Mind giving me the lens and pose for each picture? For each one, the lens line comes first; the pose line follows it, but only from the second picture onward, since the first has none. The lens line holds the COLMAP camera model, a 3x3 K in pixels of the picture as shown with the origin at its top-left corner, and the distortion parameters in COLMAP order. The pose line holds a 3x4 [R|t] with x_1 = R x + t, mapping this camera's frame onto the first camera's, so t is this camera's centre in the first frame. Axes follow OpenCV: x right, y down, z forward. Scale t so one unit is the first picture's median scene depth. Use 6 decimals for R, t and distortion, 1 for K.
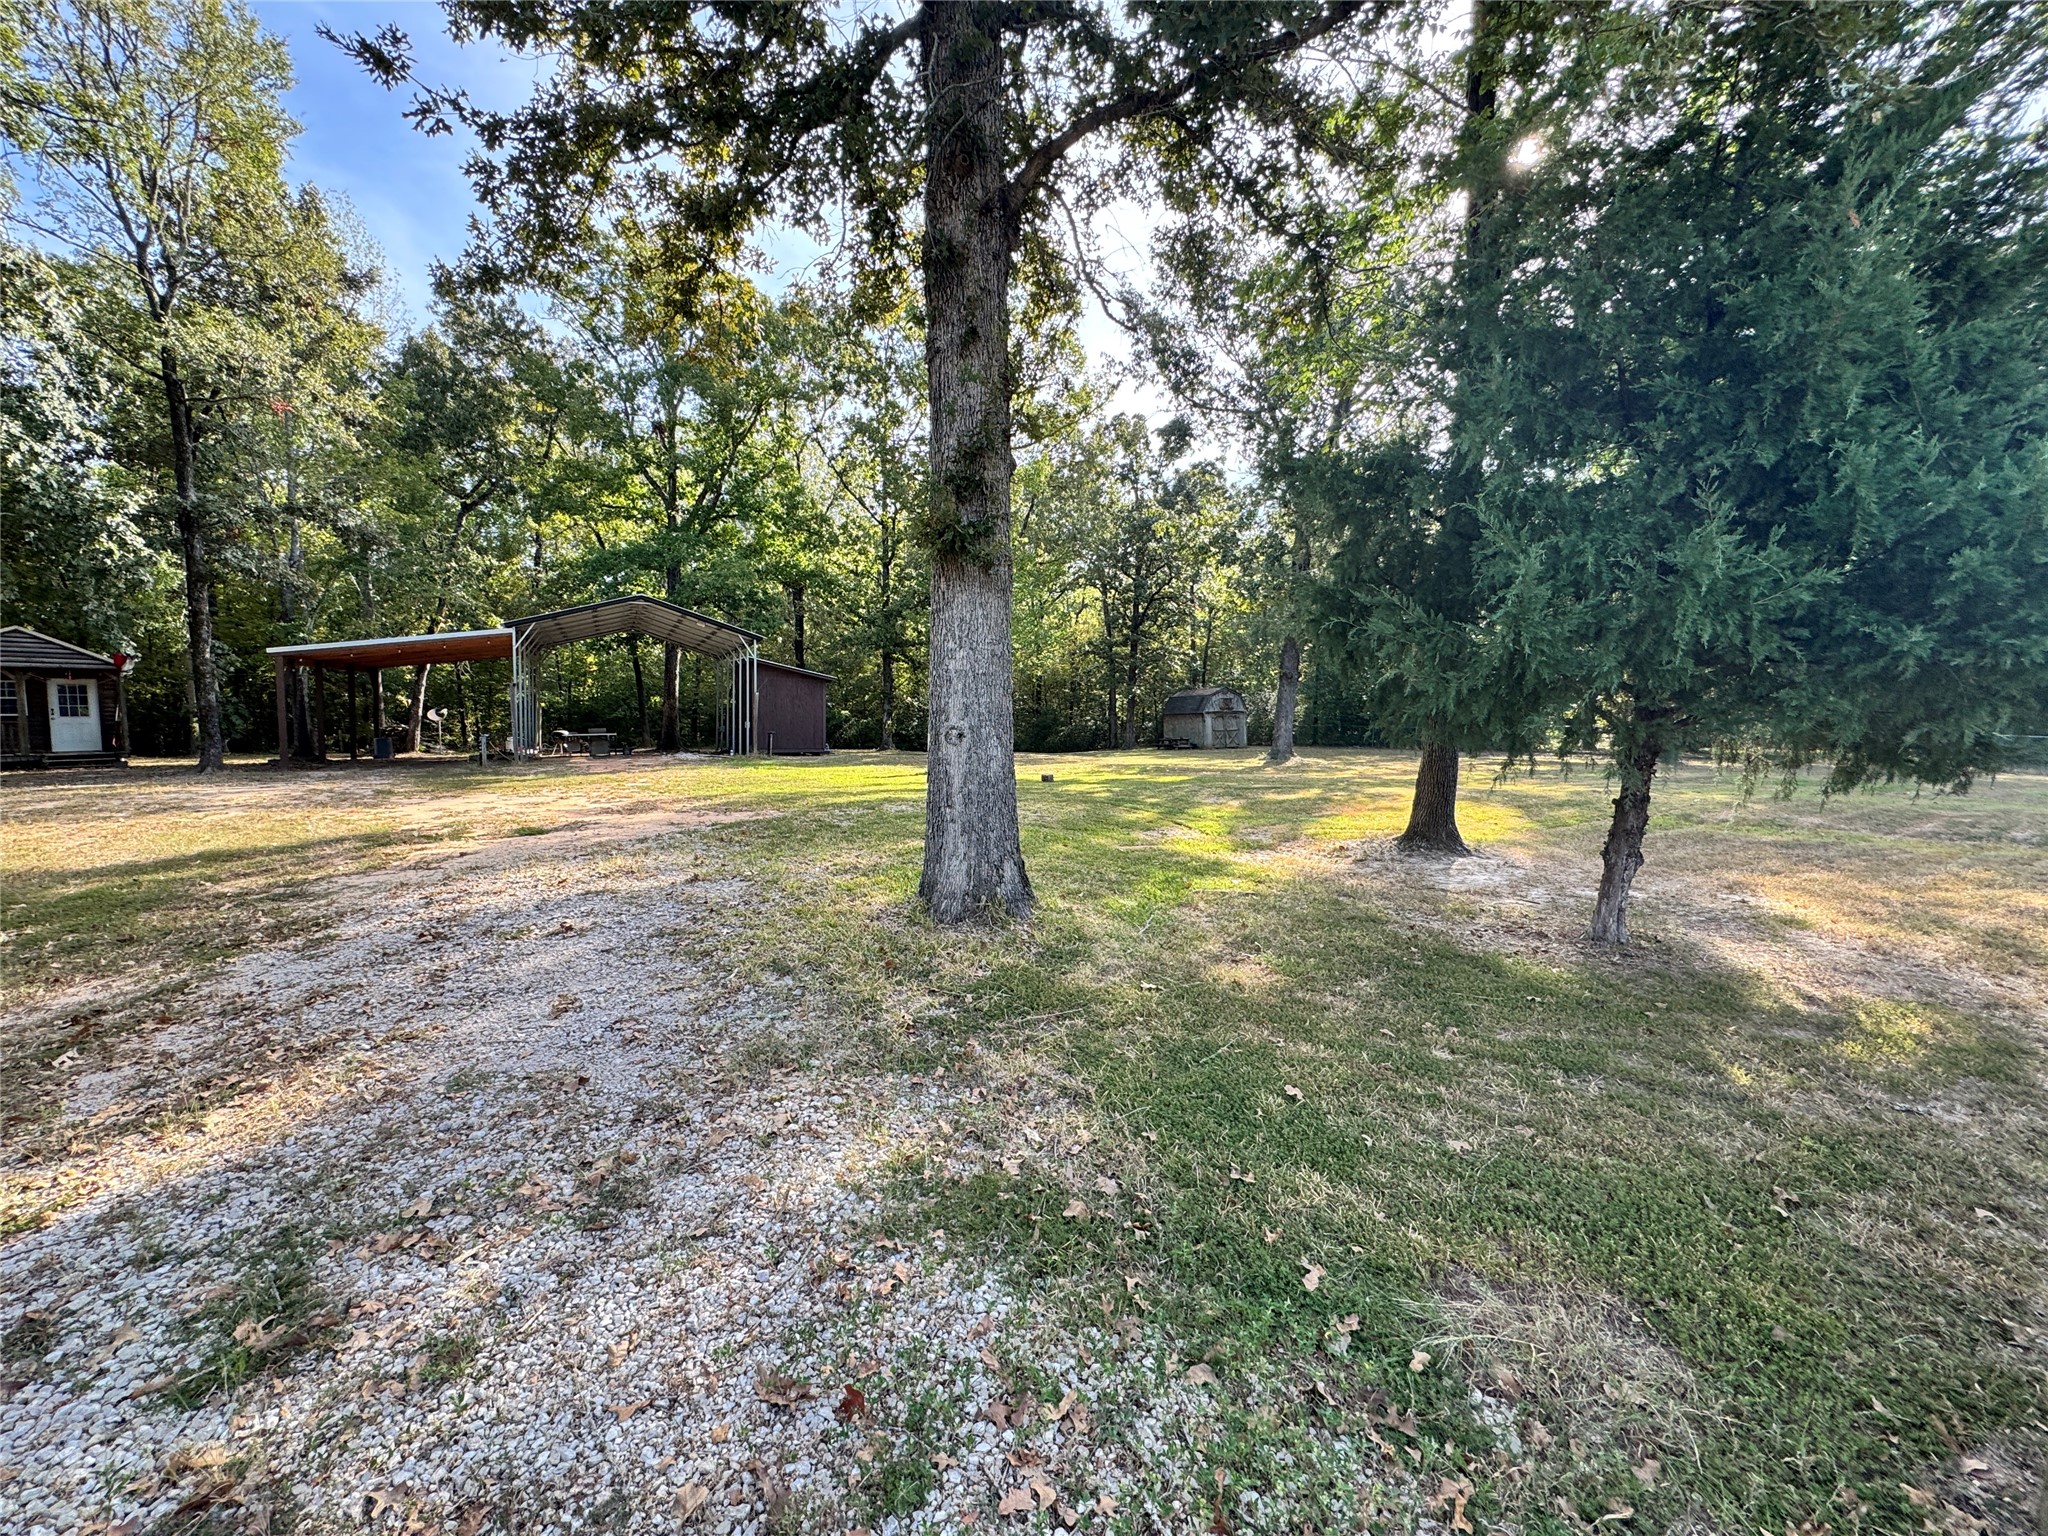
lens RADIAL K [[817.0, 0, 1024.0], [0, 817.0, 766.4], [0, 0, 1]] dist [-0.000402, 0.000255]
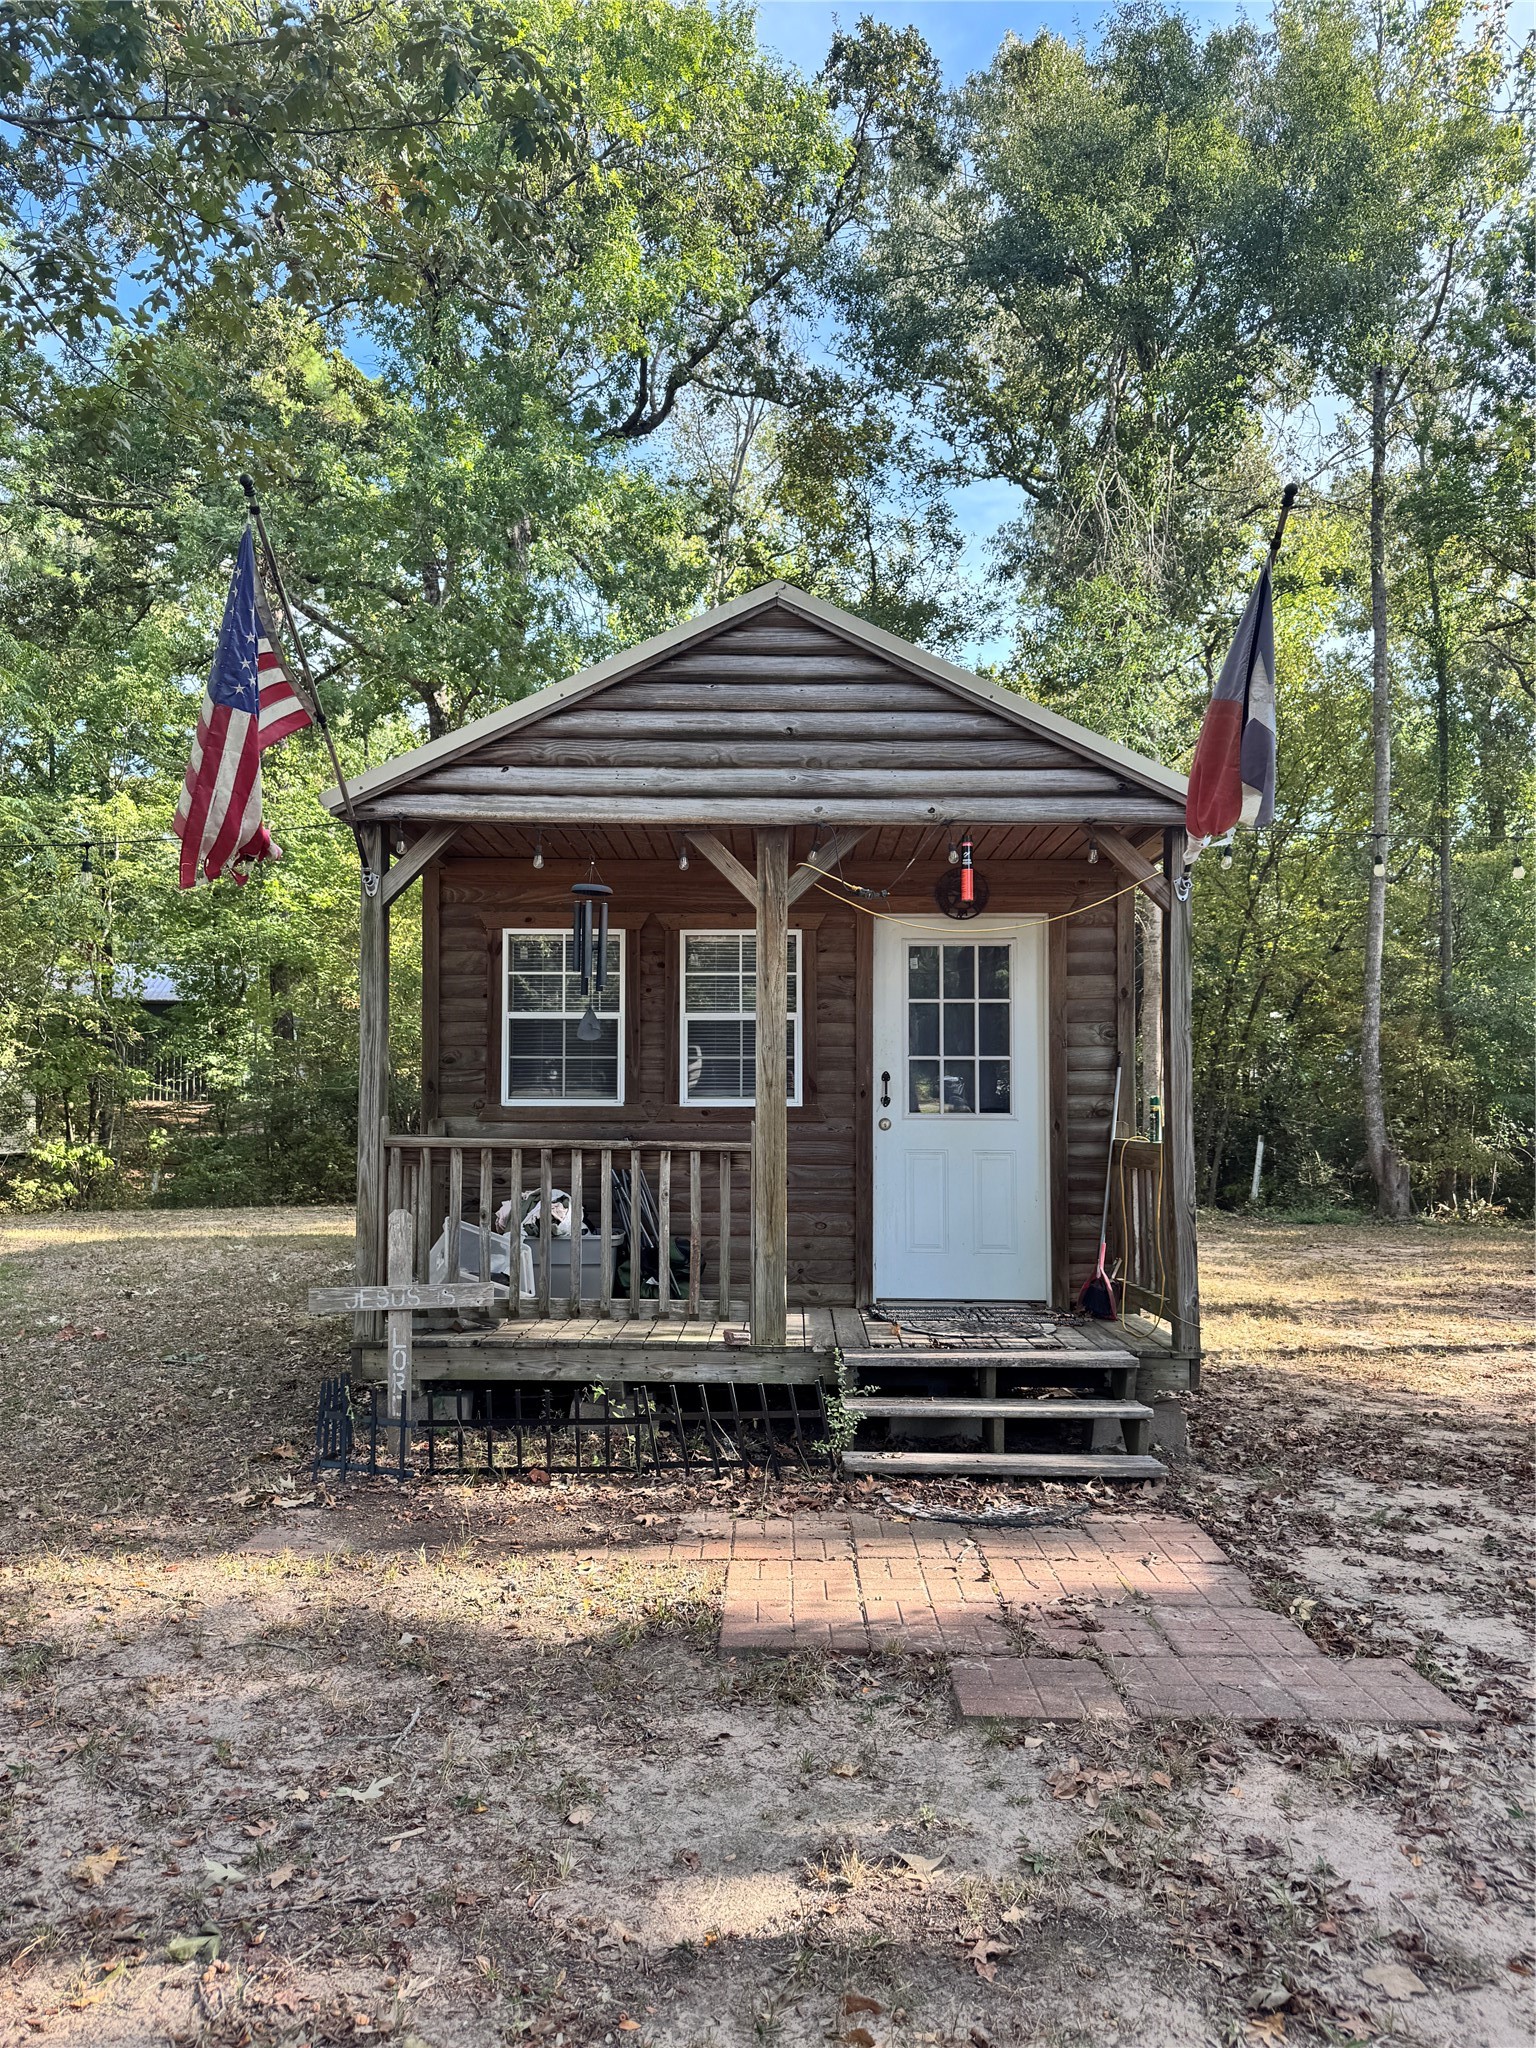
lens RADIAL K [[1459.5, 0, 769.1], [0, 1459.5, 1023.9], [0, 0, 1]] dist [0.005003, 0.000972]
pose [[0.584711, 0.004673, -0.811228, -4.372986], [-0.065015, 0.997037, -0.041117, -0.311028], [0.808633, 0.076783, 0.583282, 3.664790]]
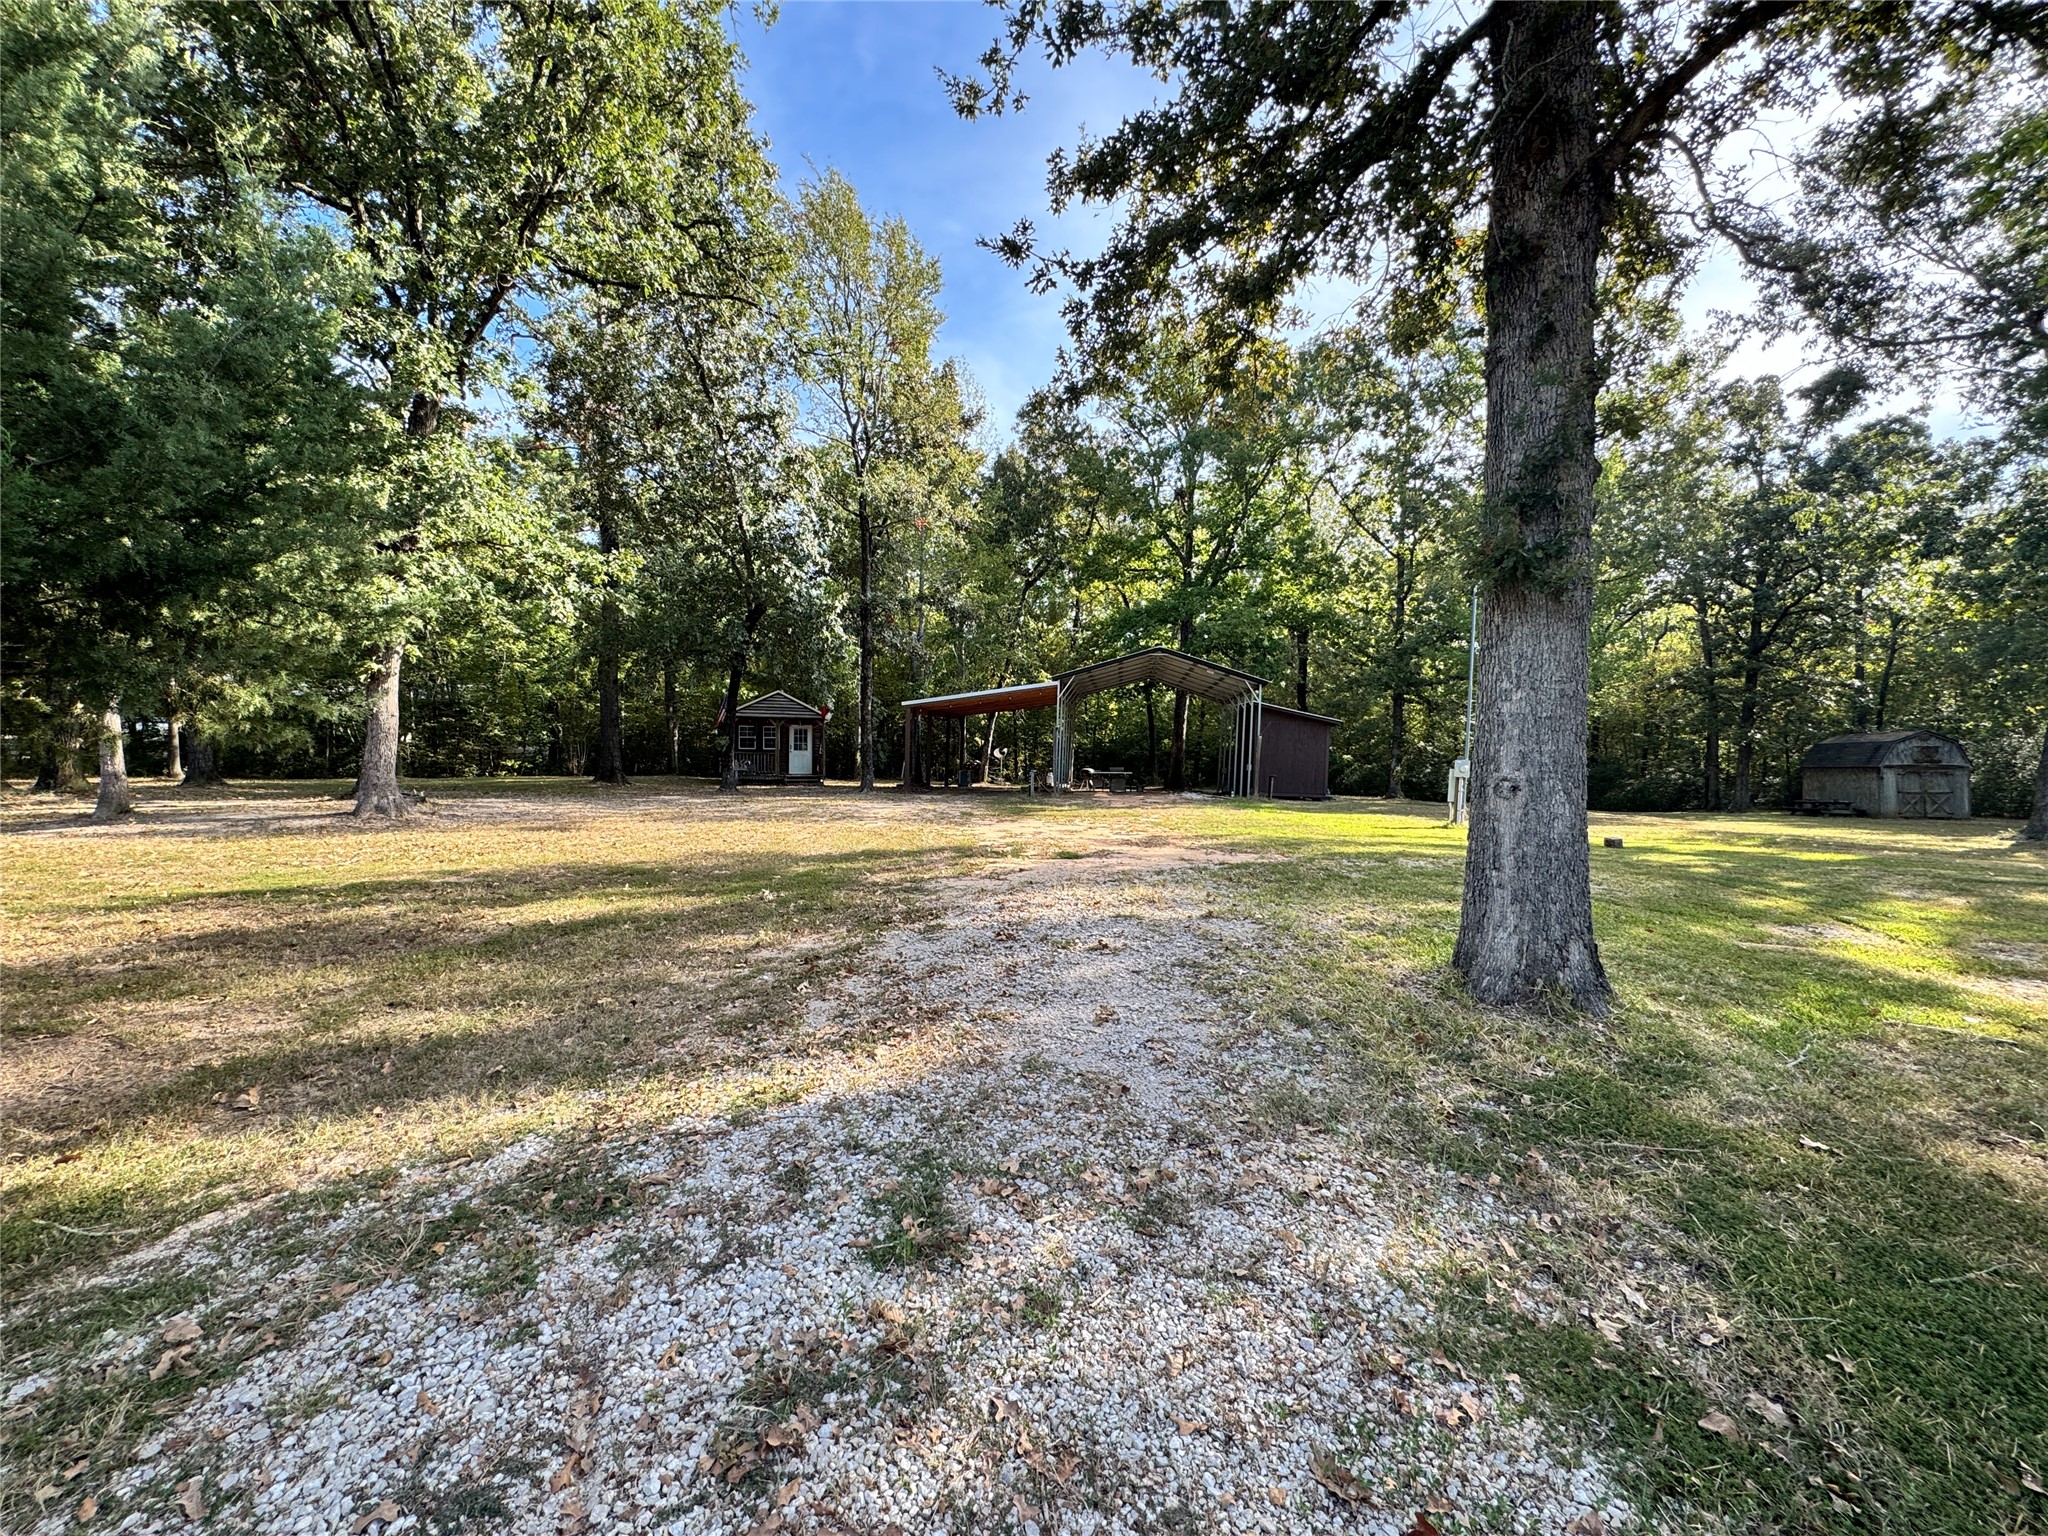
lens RADIAL K [[817.0, 0, 1022.3], [0, 817.0, 766.2], [0, 0, 1]] dist [-0.000402, 0.000255]
pose [[0.830040, 0.024685, -0.557157, -0.024158], [-0.054000, 0.997883, -0.036236, -0.001531], [0.555083, 0.060164, 0.829616, -0.009035]]
